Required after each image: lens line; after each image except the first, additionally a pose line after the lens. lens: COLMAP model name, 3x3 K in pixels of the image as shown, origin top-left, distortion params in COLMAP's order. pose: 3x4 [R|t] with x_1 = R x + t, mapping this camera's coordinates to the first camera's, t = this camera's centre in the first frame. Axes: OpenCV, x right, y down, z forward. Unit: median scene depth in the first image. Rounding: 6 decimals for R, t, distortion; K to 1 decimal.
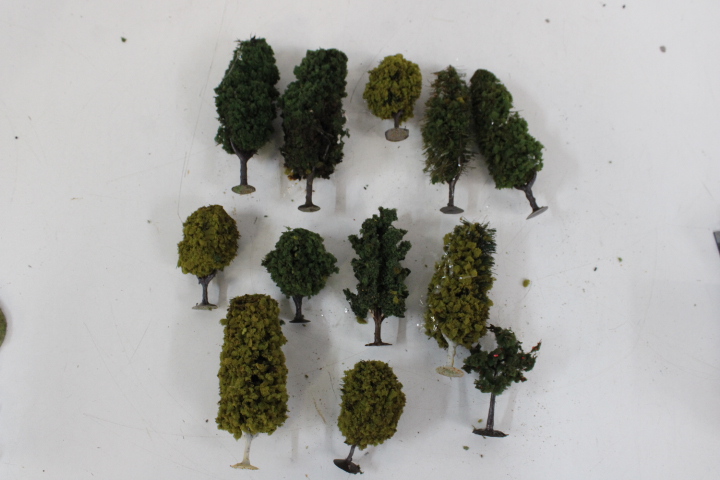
lens RADIAL K [[666.5, 0, 359.5], [0, 666.5, 236.5], [0, 0, 1]] dist [-0.124230, 0.000000]
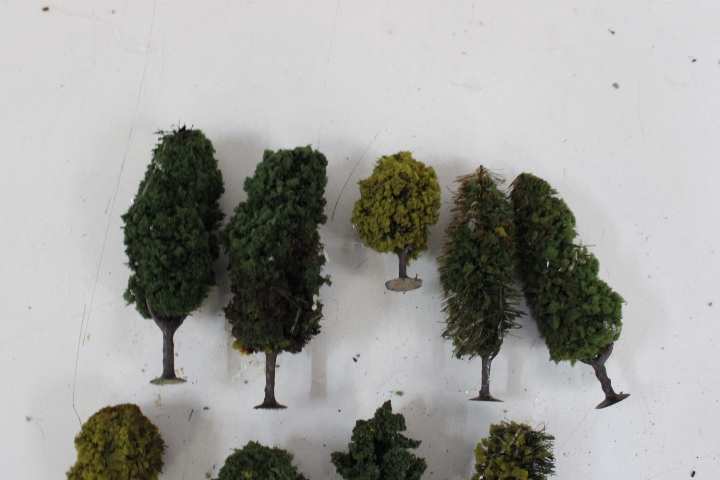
lens RADIAL K [[687.9, 0, 358.6], [0, 687.9, 238.3], [0, 0, 1]] dist [-0.096495, 0.000000]
pose [[0.999622, -0.006706, 0.026651, -0.005822], [0.005739, 0.999328, 0.036200, -0.233745], [-0.026876, -0.036033, 0.998989, 0.339002]]
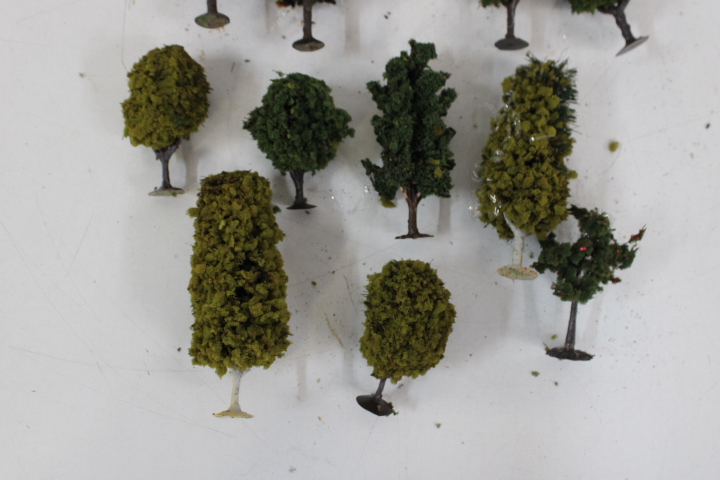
lens RADIAL K [[687.9, 0, 356.6], [0, 687.9, 242.2], [0, 0, 1]] dist [-0.096495, 0.000000]
pose [[0.999574, -0.028815, -0.004741, -0.028168], [0.029197, 0.982710, 0.182835, 0.031140], [-0.000609, -0.182895, 0.983132, 0.266101]]
